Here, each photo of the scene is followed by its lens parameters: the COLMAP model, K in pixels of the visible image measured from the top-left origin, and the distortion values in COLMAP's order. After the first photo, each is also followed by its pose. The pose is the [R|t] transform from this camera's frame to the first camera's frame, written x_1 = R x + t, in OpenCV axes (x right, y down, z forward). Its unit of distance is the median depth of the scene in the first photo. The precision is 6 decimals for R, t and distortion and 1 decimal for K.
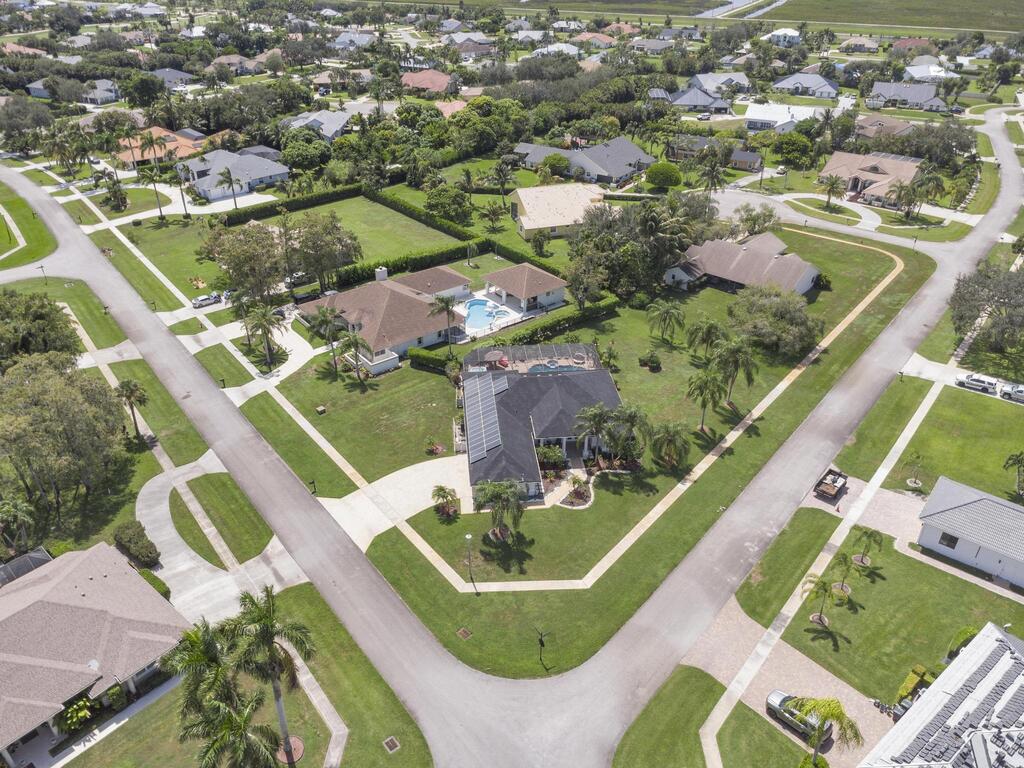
lens RADIAL K [[708.4, 0, 511.0], [0, 708.4, 384.4], [0, 0, 1]] dist [-0.000217, -0.001894]
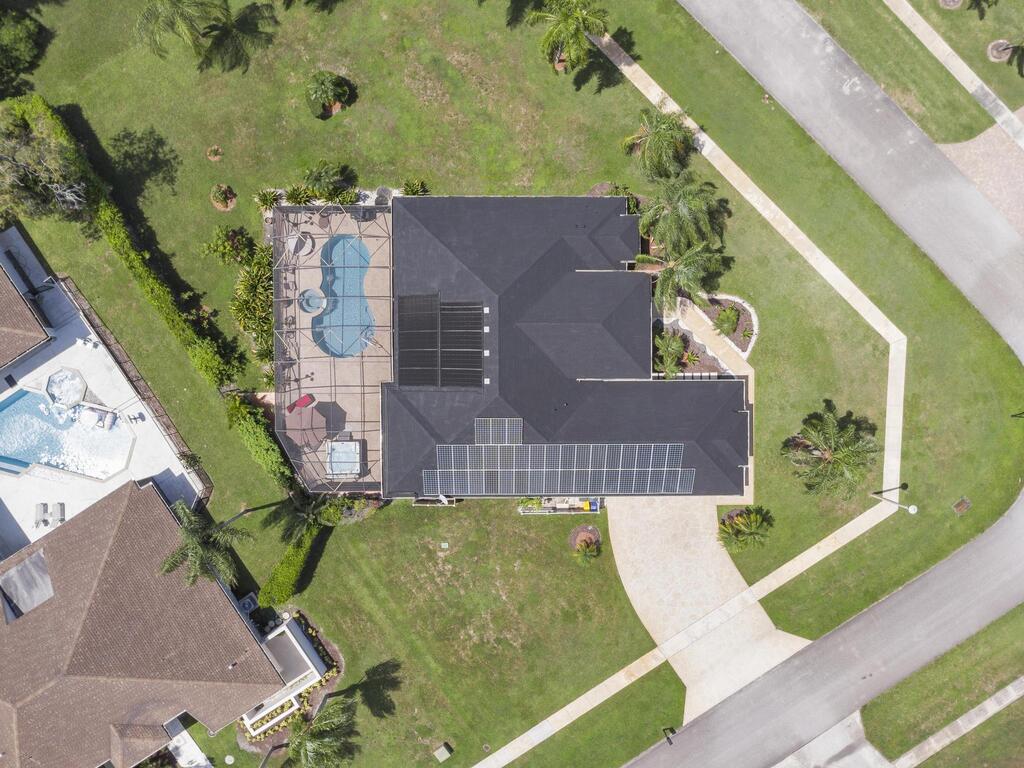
lens RADIAL K [[708.4, 0, 512.2], [0, 708.4, 382.2], [0, 0, 1]] dist [-0.000217, -0.001894]
pose [[0.091078, -0.995554, -0.024017, 0.041087], [0.523351, 0.027332, 0.851679, -0.531136], [-0.847236, -0.090139, 0.523513, 0.911675]]
